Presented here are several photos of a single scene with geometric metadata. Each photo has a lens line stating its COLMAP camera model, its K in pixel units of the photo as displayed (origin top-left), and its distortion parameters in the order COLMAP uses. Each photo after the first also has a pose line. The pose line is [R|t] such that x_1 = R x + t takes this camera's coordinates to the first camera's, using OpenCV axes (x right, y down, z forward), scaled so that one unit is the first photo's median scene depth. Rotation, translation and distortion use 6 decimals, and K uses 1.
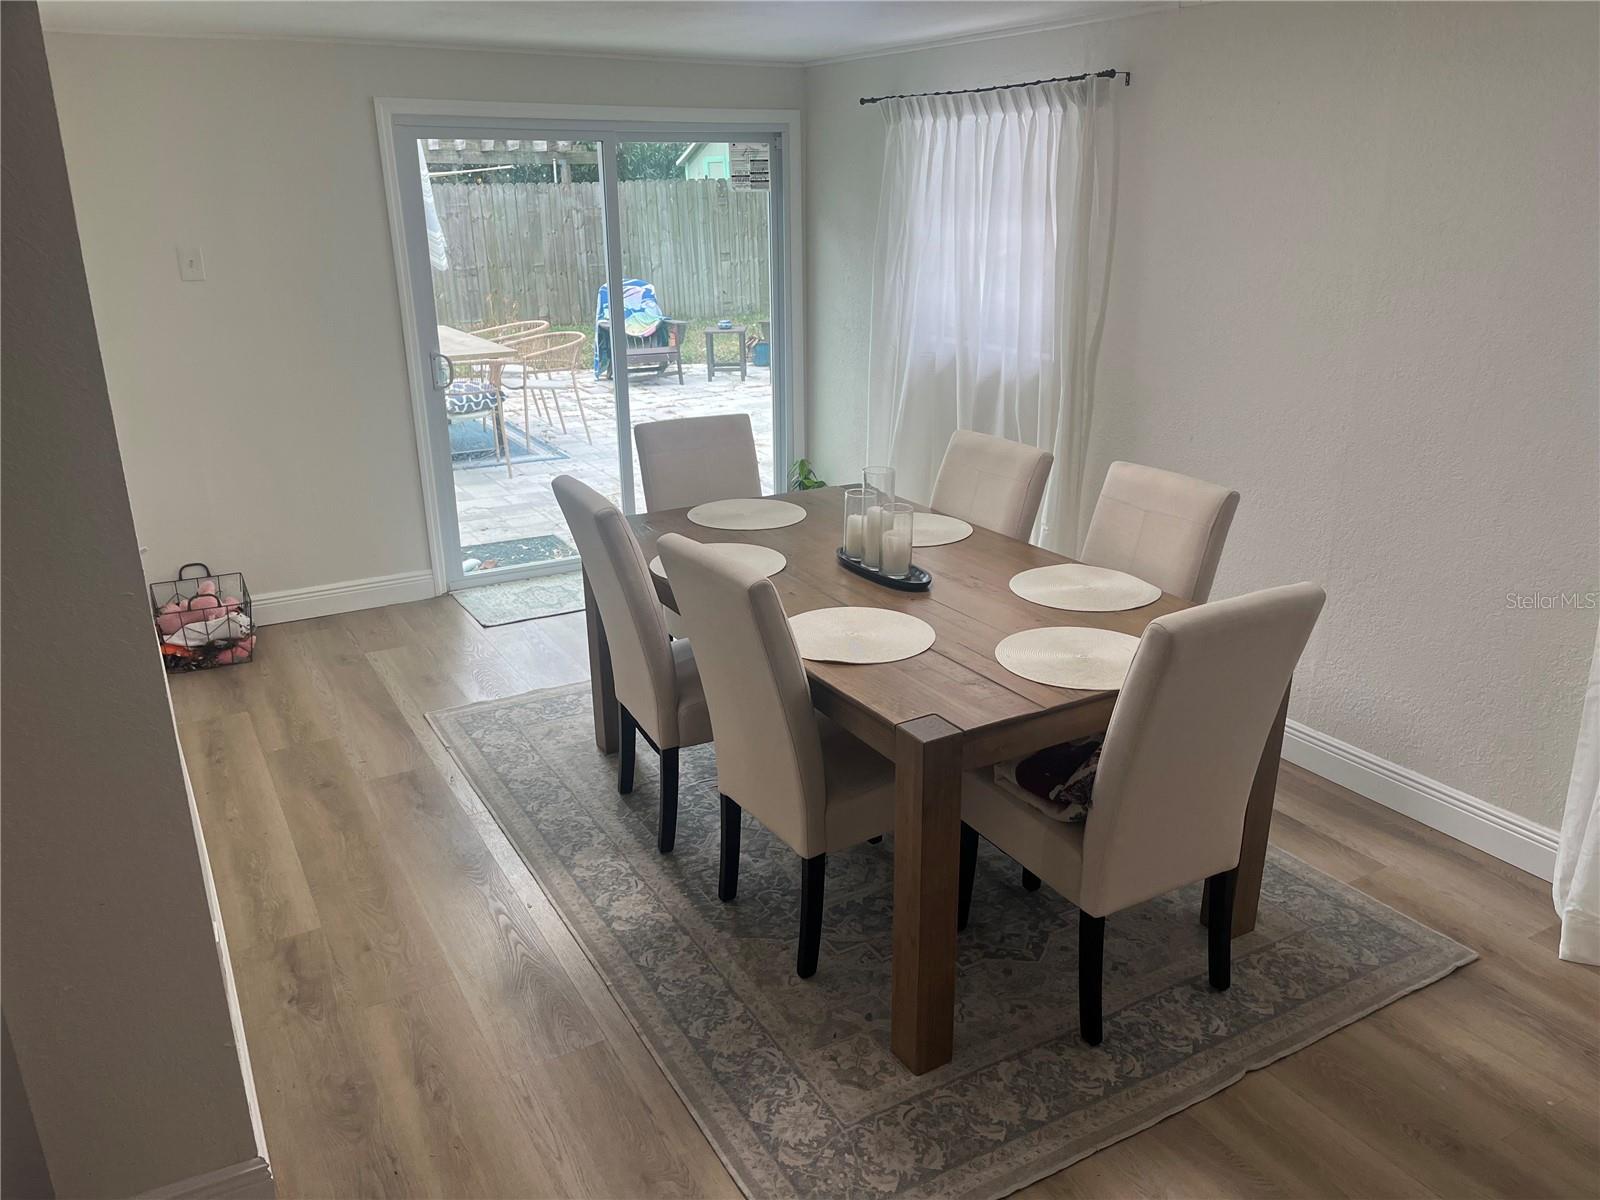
lens RADIAL K [[1206.4, 0, 800.0], [0, 1206.4, 600.0], [0, 0, 1]] dist [0.030312, -0.025308]
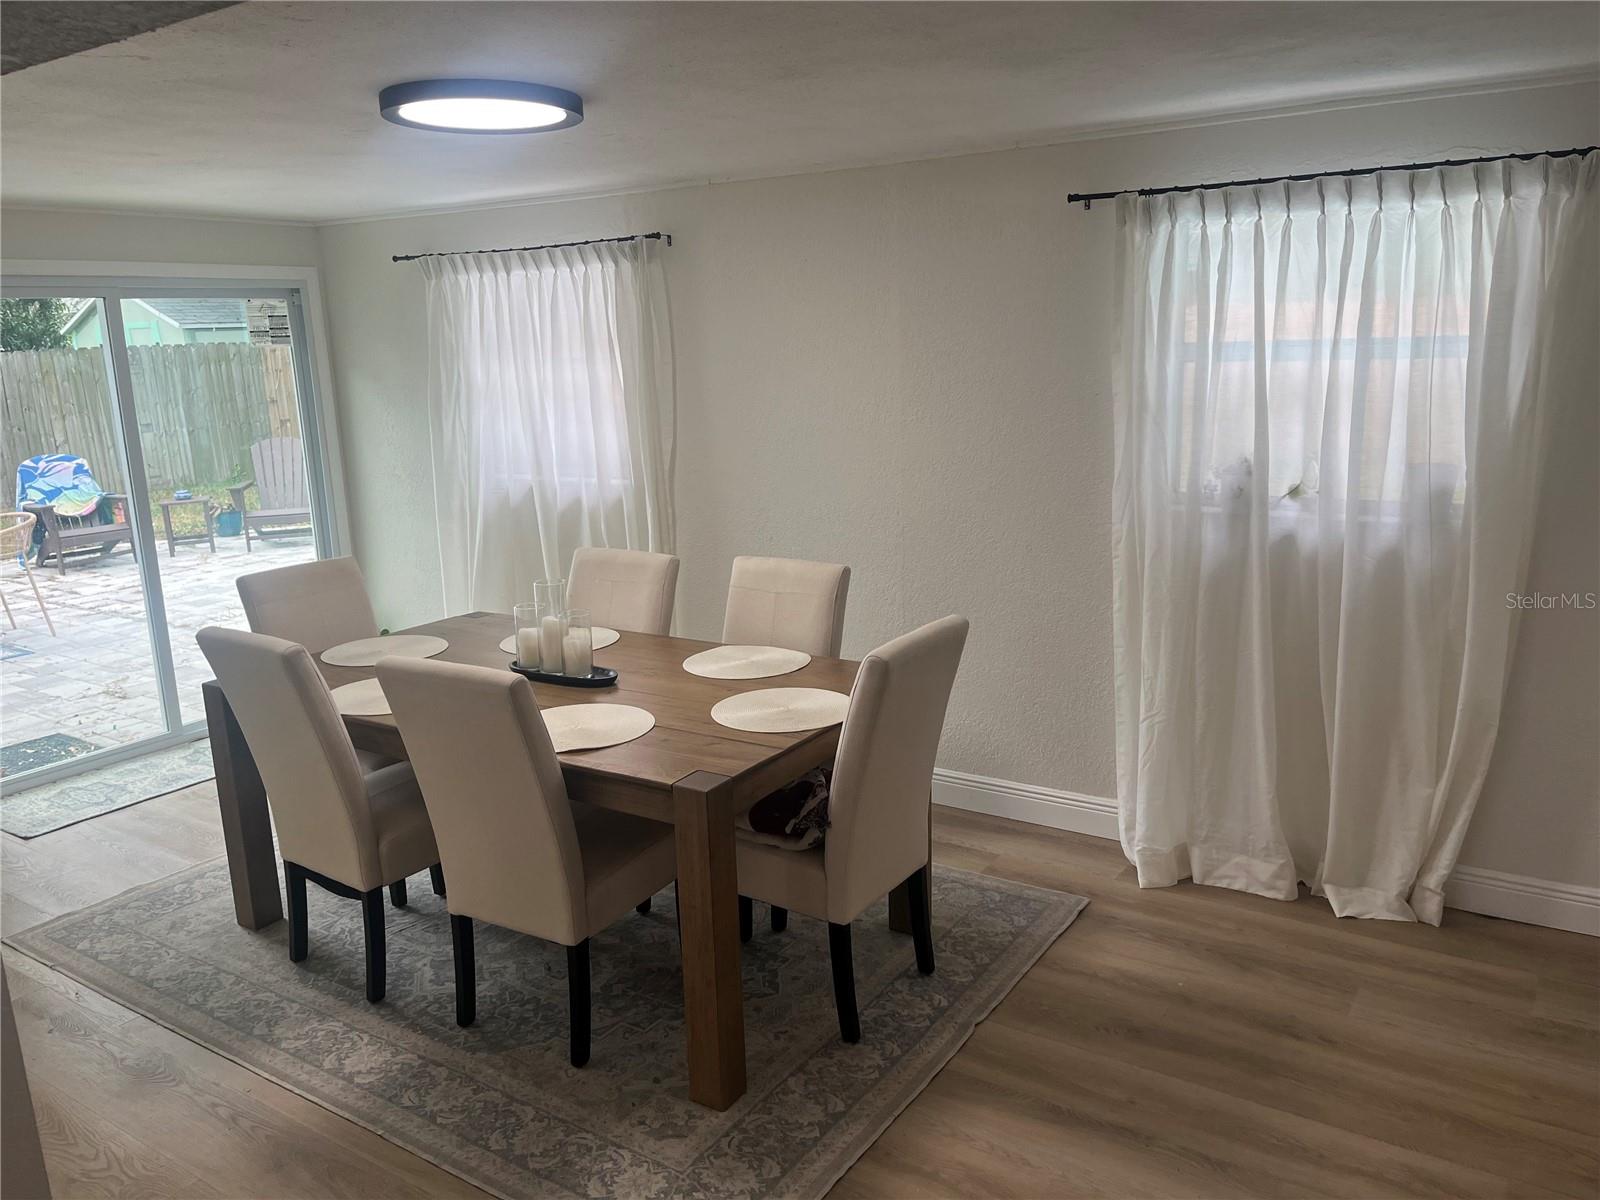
lens RADIAL K [[1205.3, 0, 807.5], [0, 1205.3, 598.0], [0, 0, 1]] dist [0.061655, -0.106748]
pose [[0.893178, -0.116055, 0.434471, -0.196975], [0.169648, 0.981699, -0.086530, 0.037938], [-0.416477, 0.150994, 0.896520, -0.055940]]
